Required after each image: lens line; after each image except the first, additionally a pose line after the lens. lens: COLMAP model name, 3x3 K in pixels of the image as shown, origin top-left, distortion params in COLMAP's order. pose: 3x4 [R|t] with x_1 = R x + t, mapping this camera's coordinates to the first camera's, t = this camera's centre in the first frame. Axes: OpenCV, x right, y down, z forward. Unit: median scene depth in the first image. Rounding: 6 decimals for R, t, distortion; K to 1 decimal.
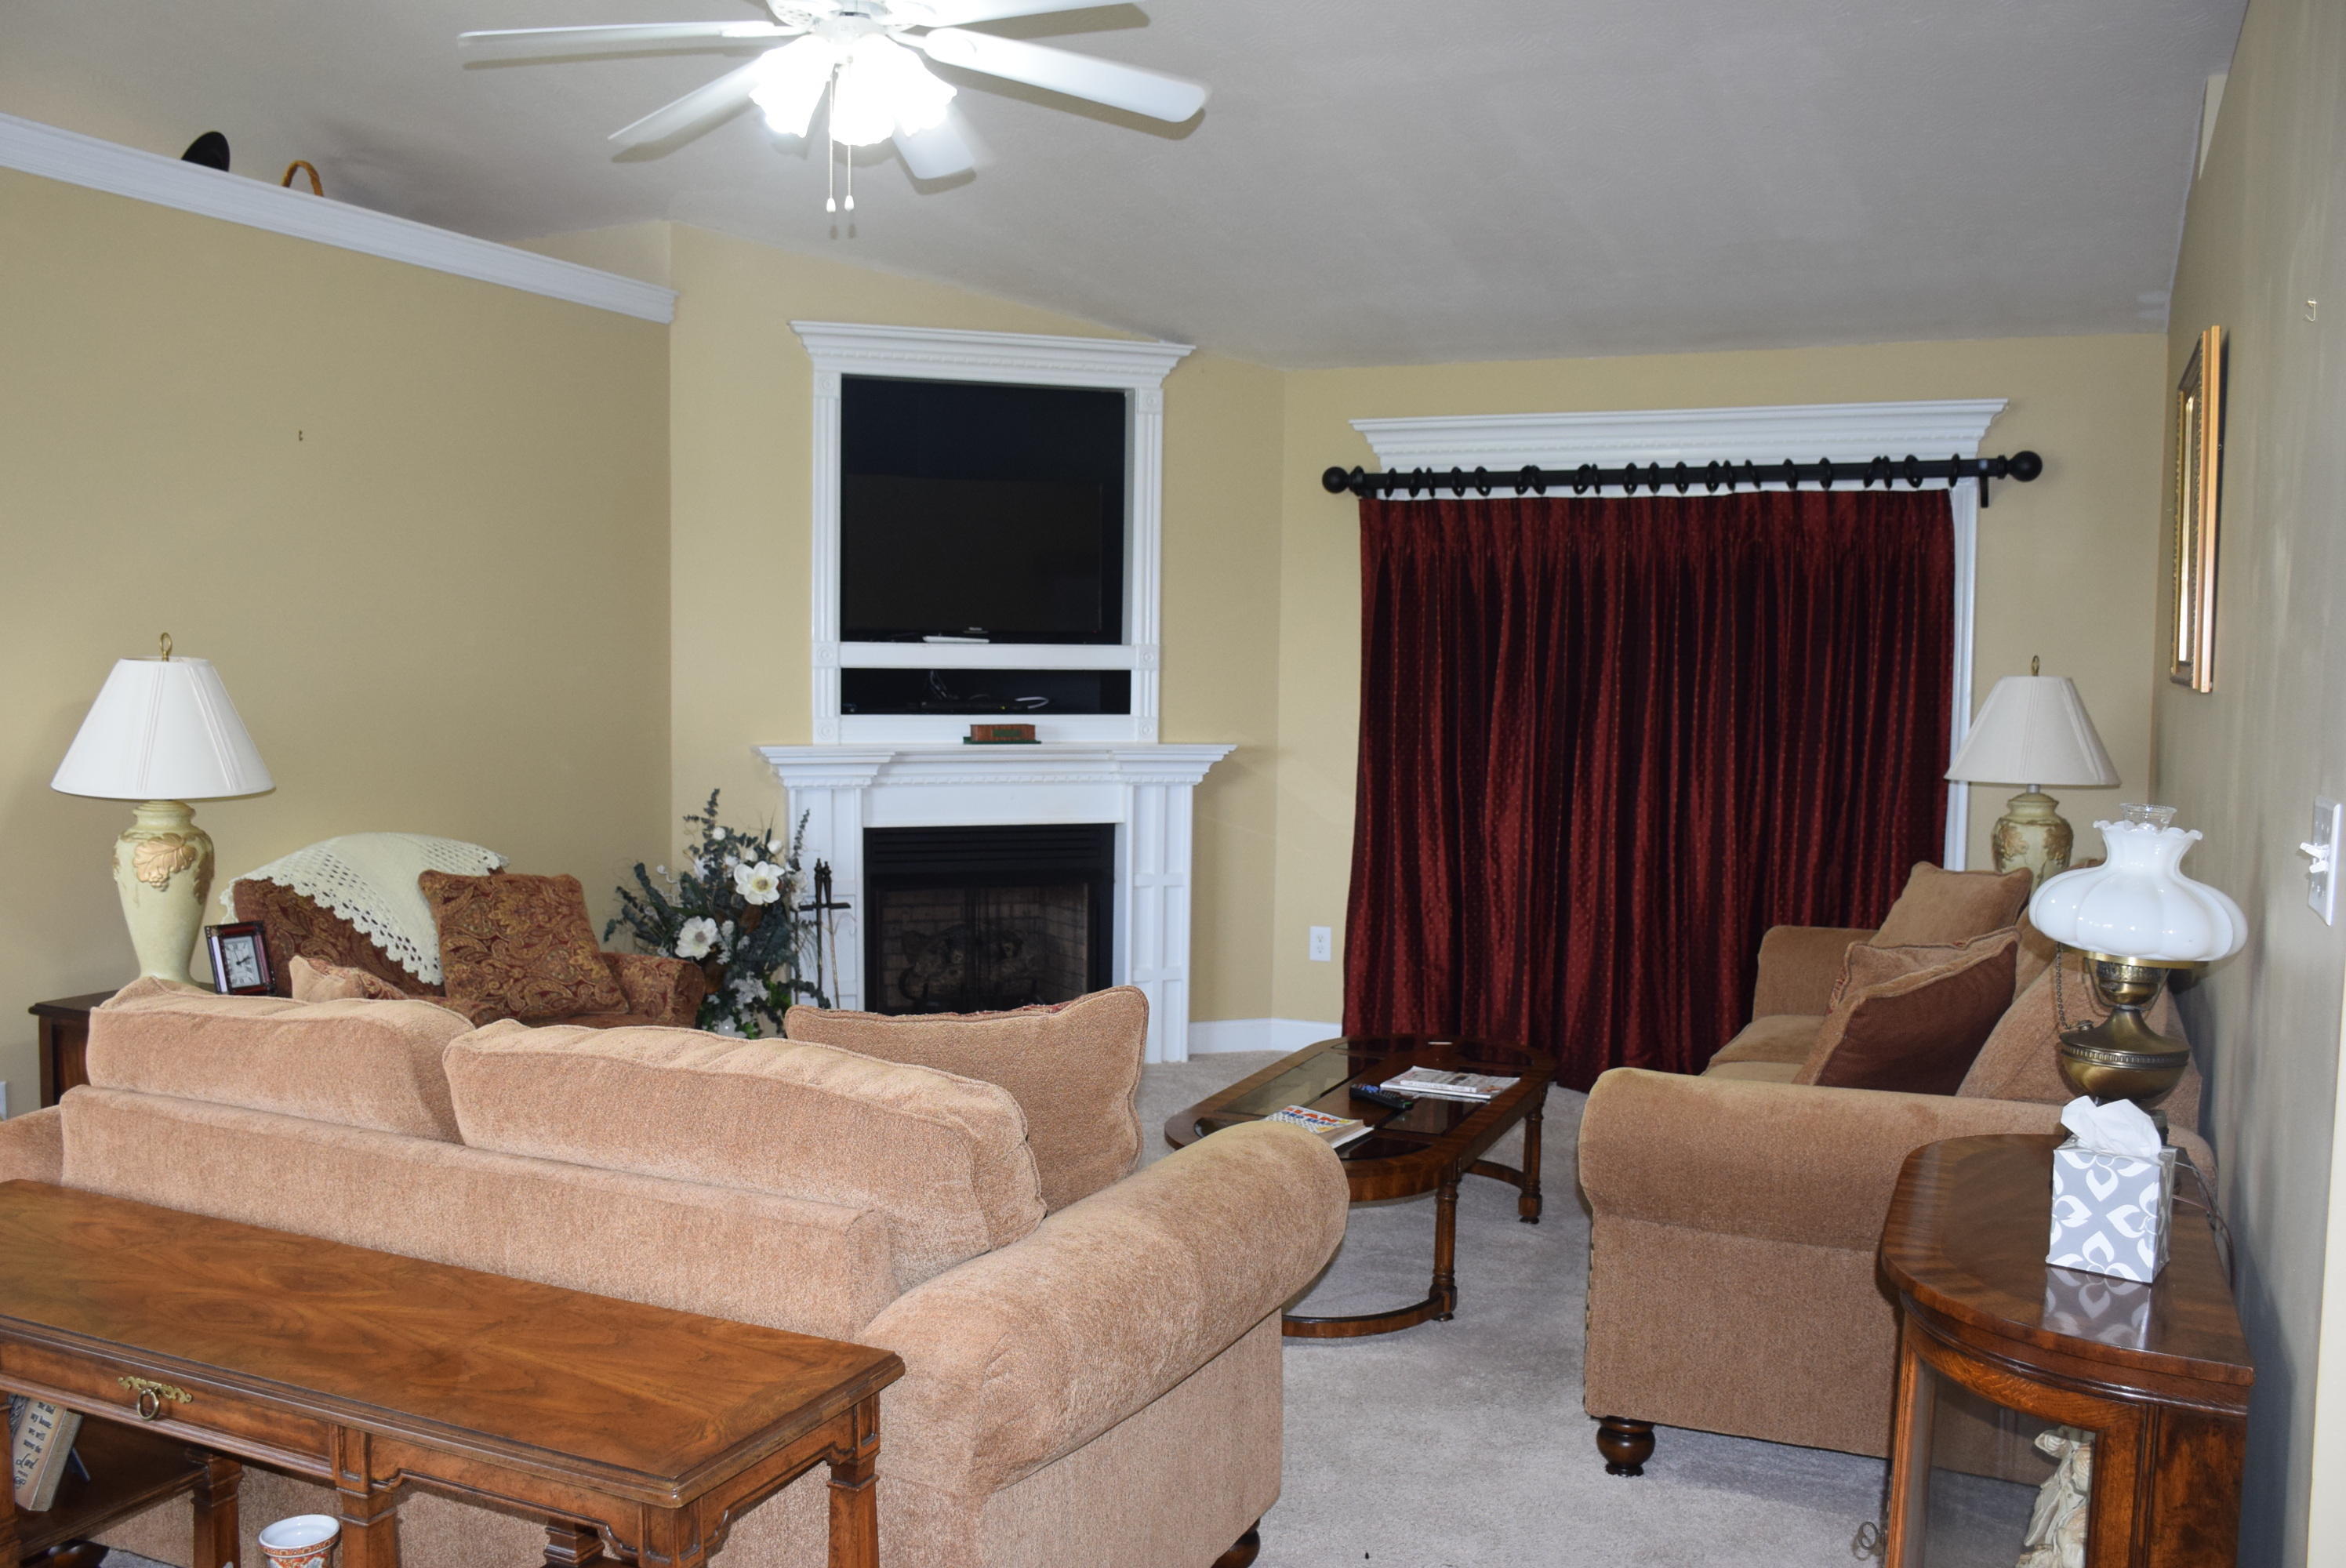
lens RADIAL K [[2034.2, 0, 1176.0], [0, 2034.2, 788.8], [0, 0, 1]] dist [-0.037479, 0.077019]
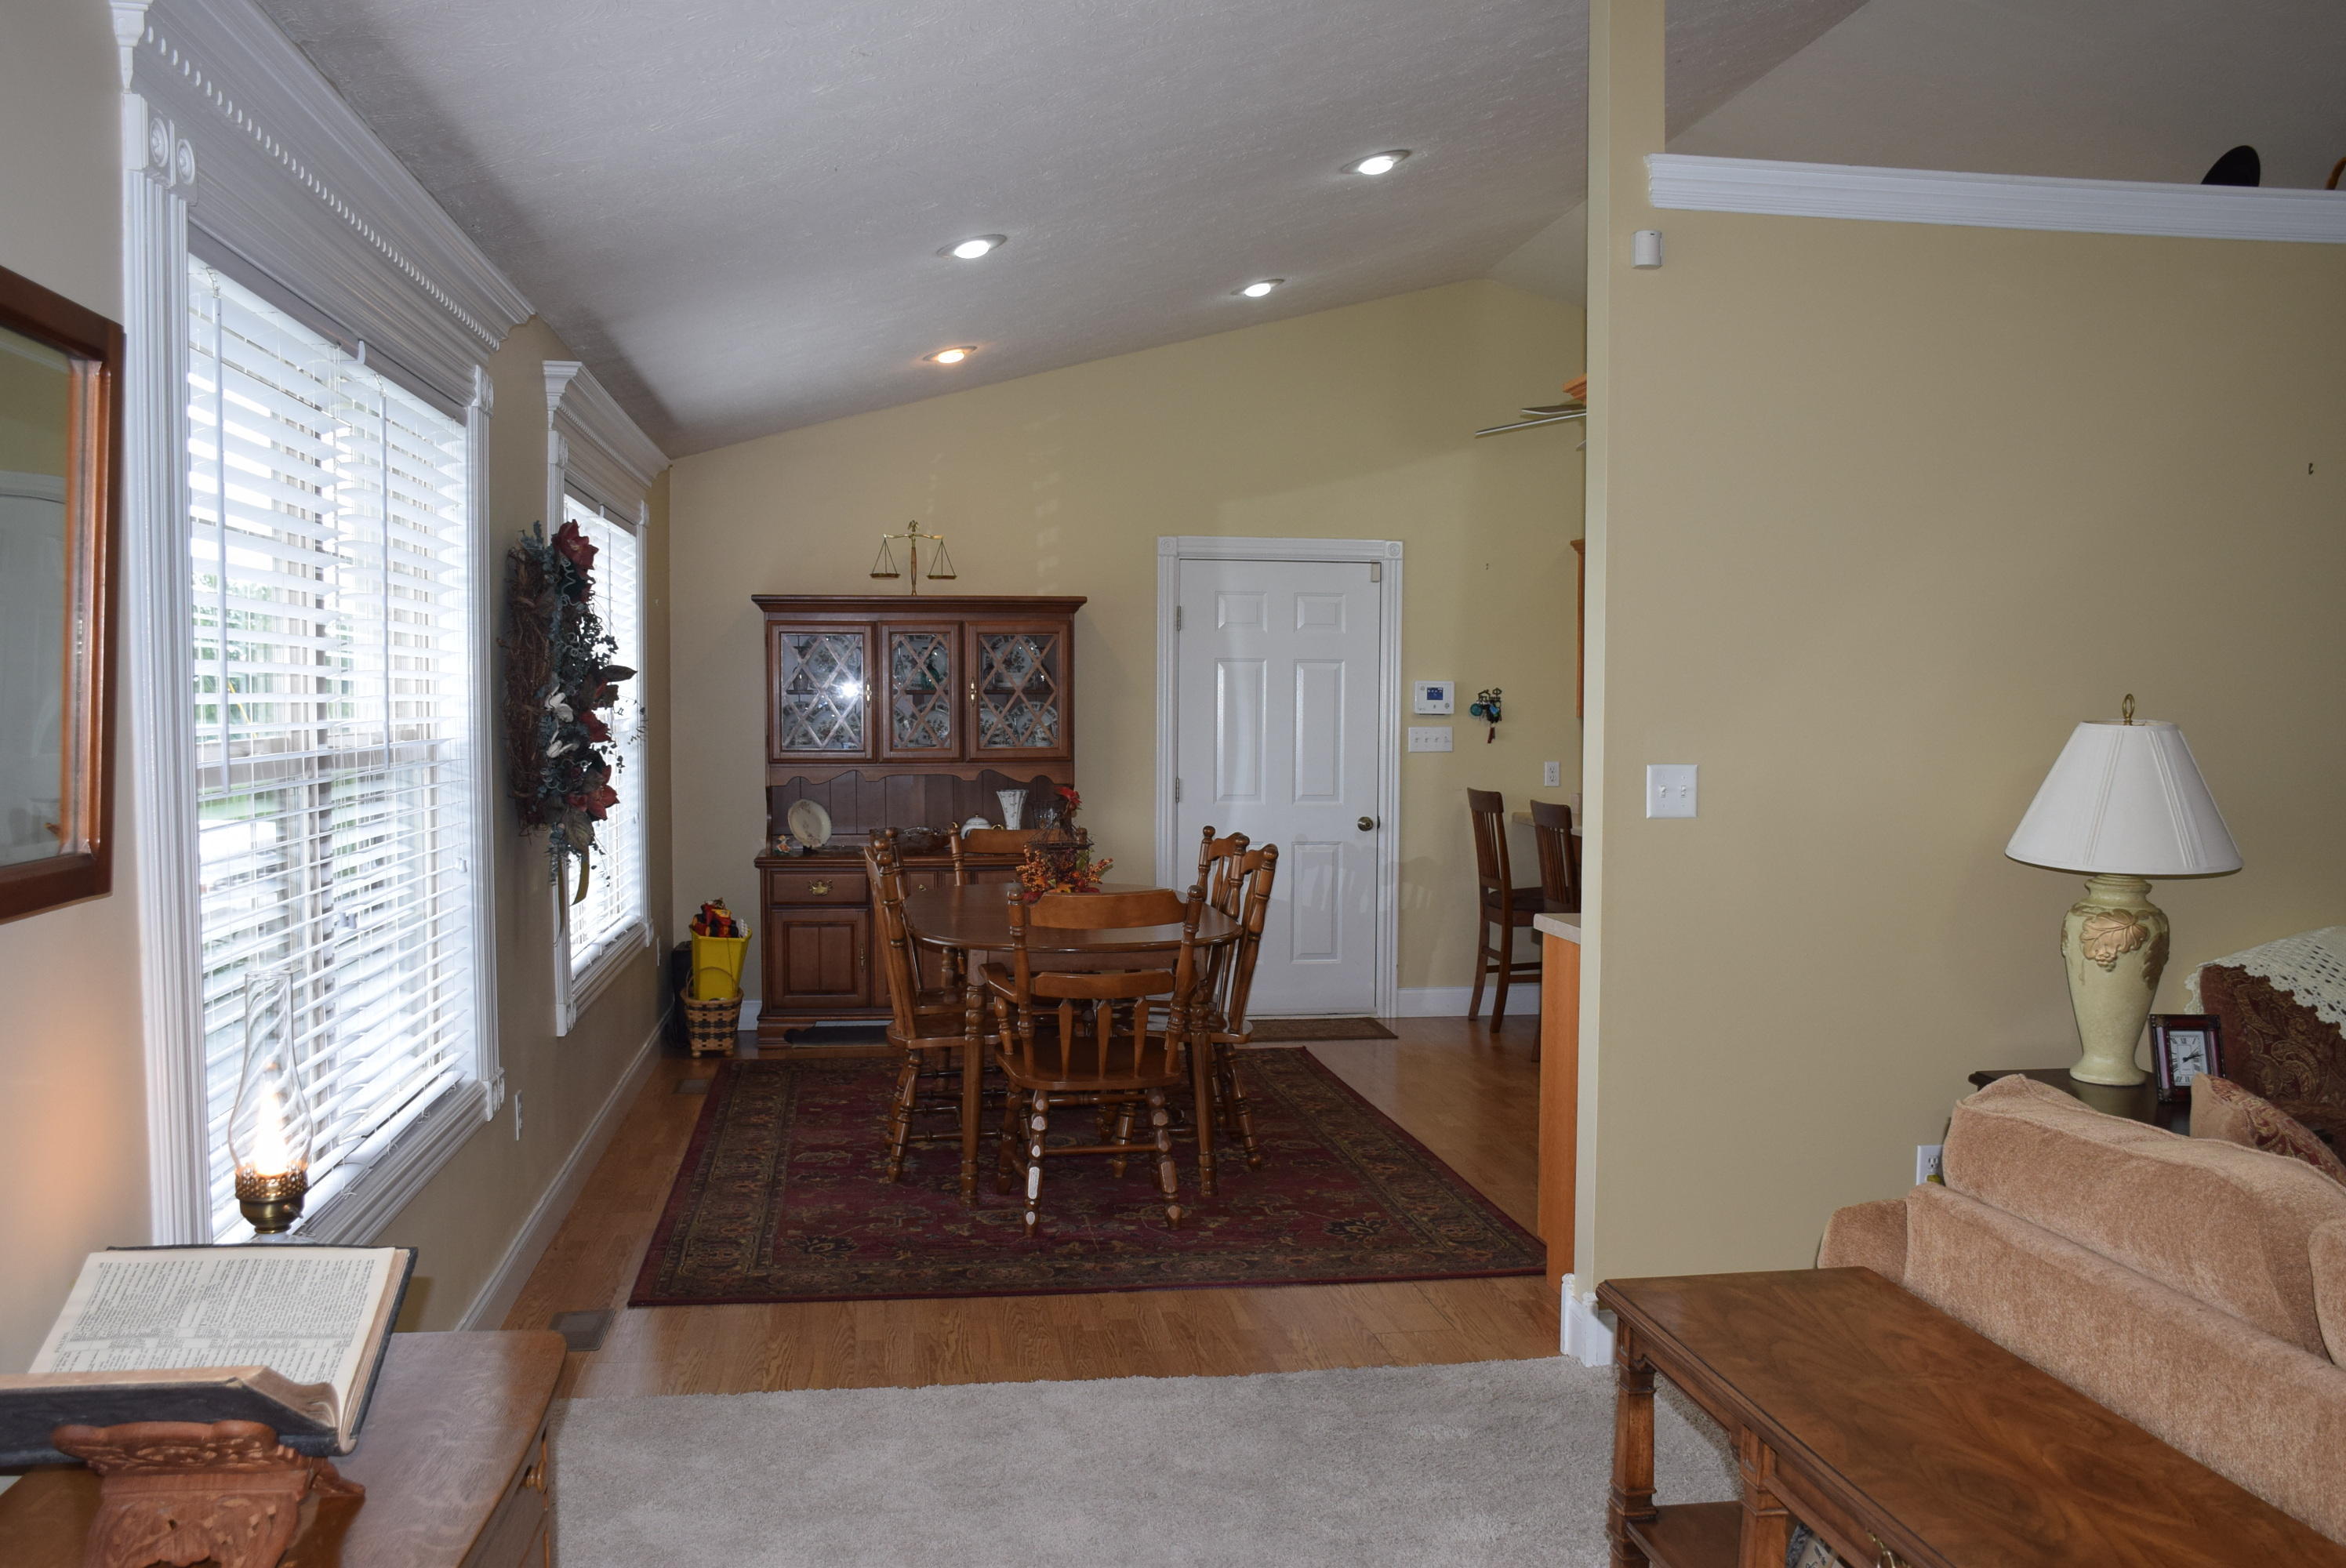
lens RADIAL K [[2034.2, 0, 1155.4], [0, 2034.2, 781.5], [0, 0, 1]] dist [-0.037479, 0.077019]
pose [[0.559216, 0.032057, -0.828402, 0.037480], [-0.051635, 0.998659, 0.003789, -0.026621], [0.827413, 0.040655, 0.560121, 0.163960]]
